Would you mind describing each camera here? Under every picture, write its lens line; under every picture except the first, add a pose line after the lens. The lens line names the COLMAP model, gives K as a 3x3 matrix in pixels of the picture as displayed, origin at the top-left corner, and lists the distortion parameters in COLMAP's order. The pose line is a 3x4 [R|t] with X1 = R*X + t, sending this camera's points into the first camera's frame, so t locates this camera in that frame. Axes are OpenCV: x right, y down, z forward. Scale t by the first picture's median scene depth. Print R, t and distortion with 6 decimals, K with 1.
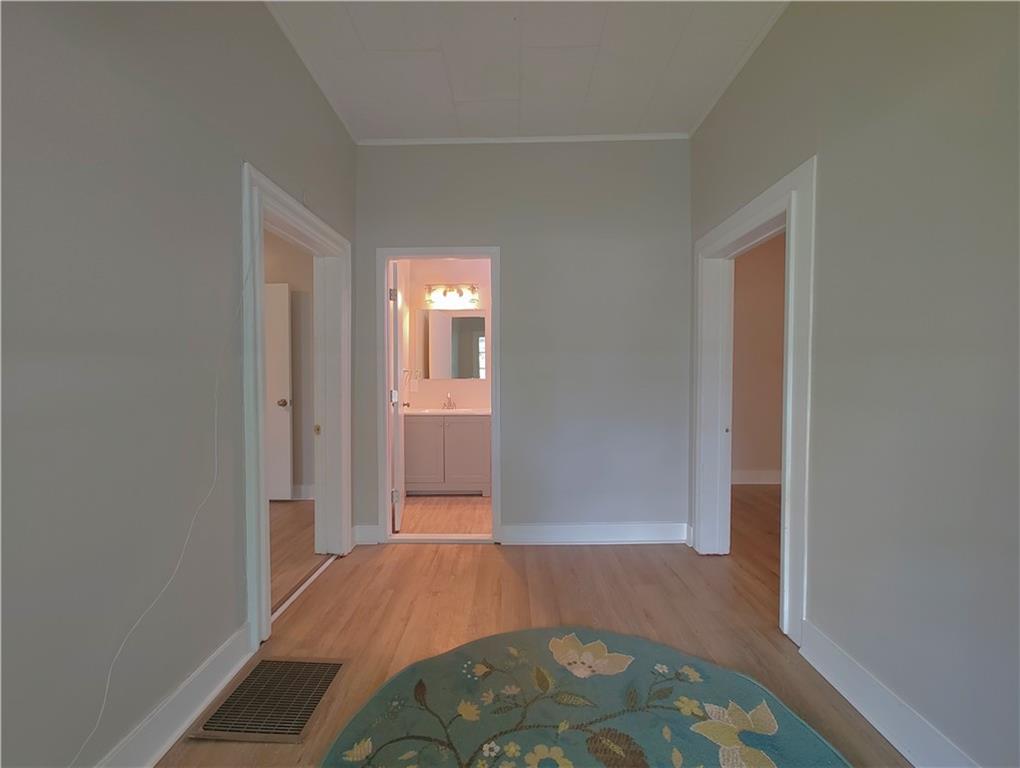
lens RADIAL K [[420.4, 0, 503.5], [0, 420.4, 385.7], [0, 0, 1]] dist [0.001193, -0.007534]
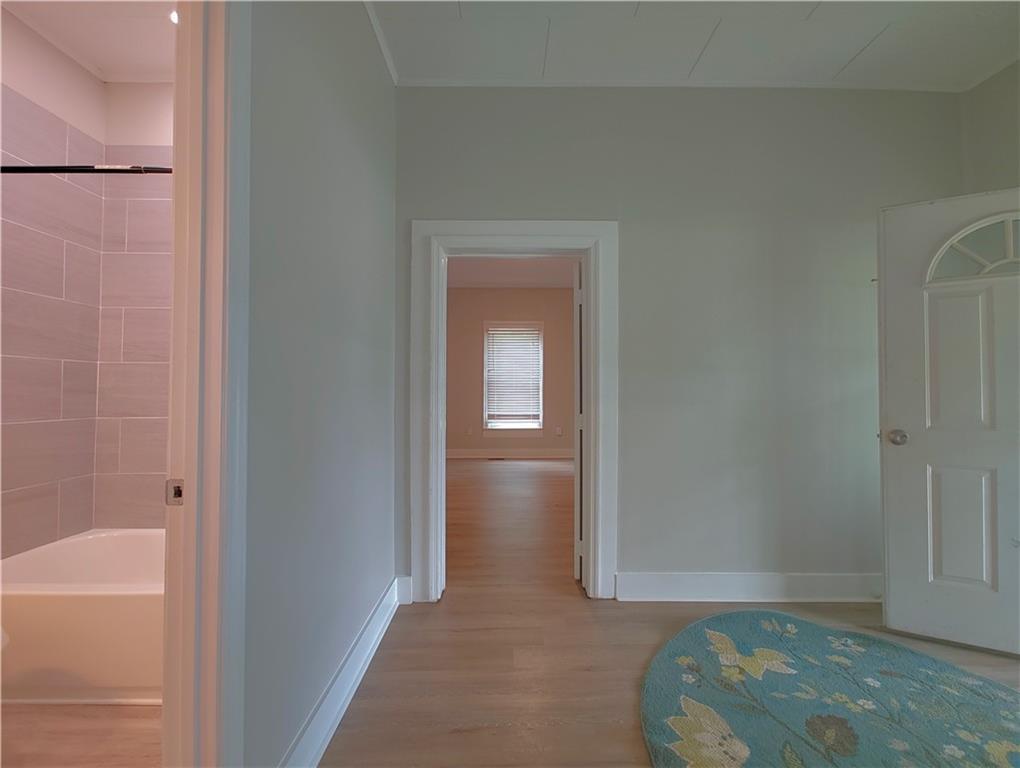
lens RADIAL K [[420.4, 0, 503.5], [0, 420.4, 385.7], [0, 0, 1]] dist [0.001193, -0.007534]
pose [[-0.028569, 0.016597, 0.999454, -0.613127], [0.025421, 0.999551, -0.015872, -0.005564], [-0.999269, 0.024953, -0.028978, 1.472573]]
